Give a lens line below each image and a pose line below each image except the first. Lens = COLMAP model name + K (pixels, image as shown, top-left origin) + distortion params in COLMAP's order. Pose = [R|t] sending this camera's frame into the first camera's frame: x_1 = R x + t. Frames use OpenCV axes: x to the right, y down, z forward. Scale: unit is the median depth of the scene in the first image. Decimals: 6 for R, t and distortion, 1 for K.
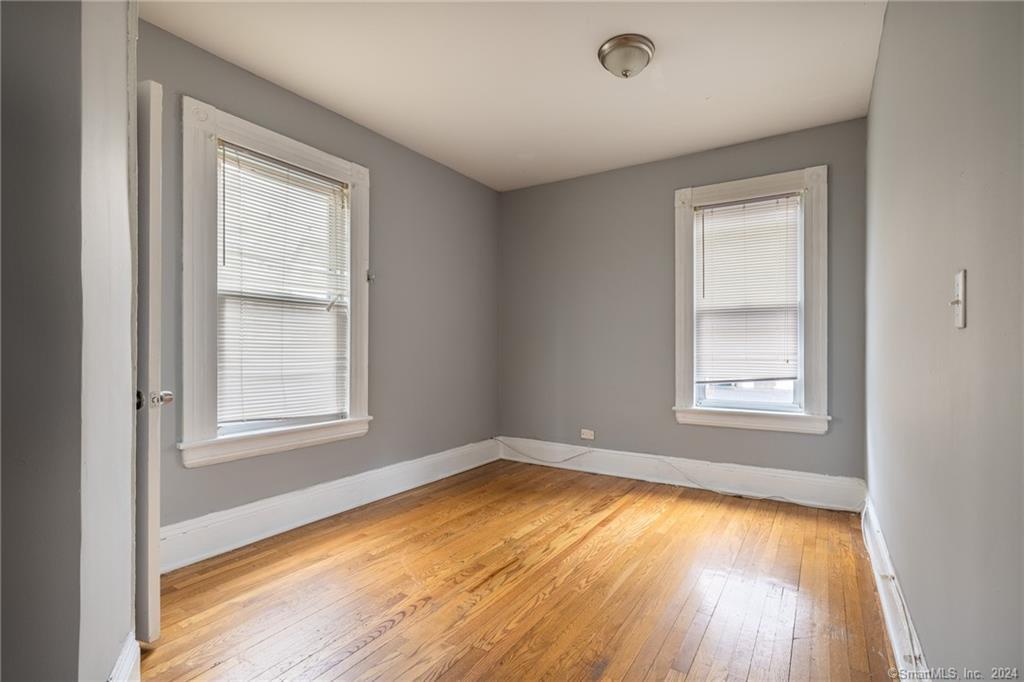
lens RADIAL K [[482.3, 0, 512.0], [0, 482.3, 341.0], [0, 0, 1]] dist [-0.000771, -0.000113]
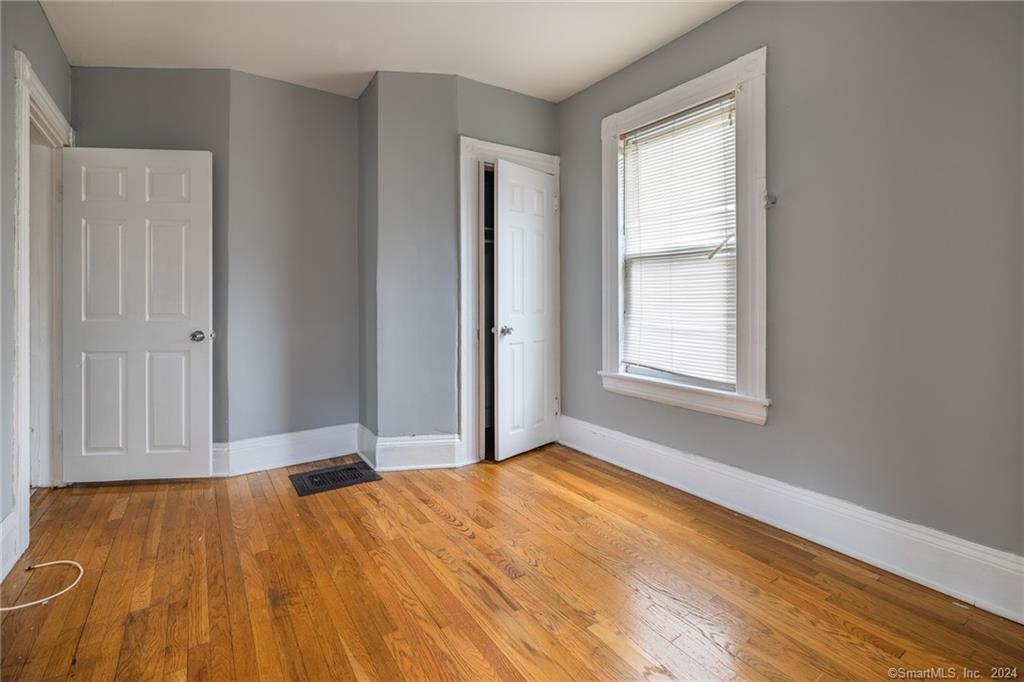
lens RADIAL K [[444.1, 0, 513.1], [0, 444.1, 298.9], [0, 0, 1]] dist [-0.001019, -0.000086]
pose [[-0.365042, -0.004865, -0.930978, 0.549329], [0.017516, 0.999773, -0.012093, 0.014408], [0.930826, -0.020722, -0.364874, 1.120009]]
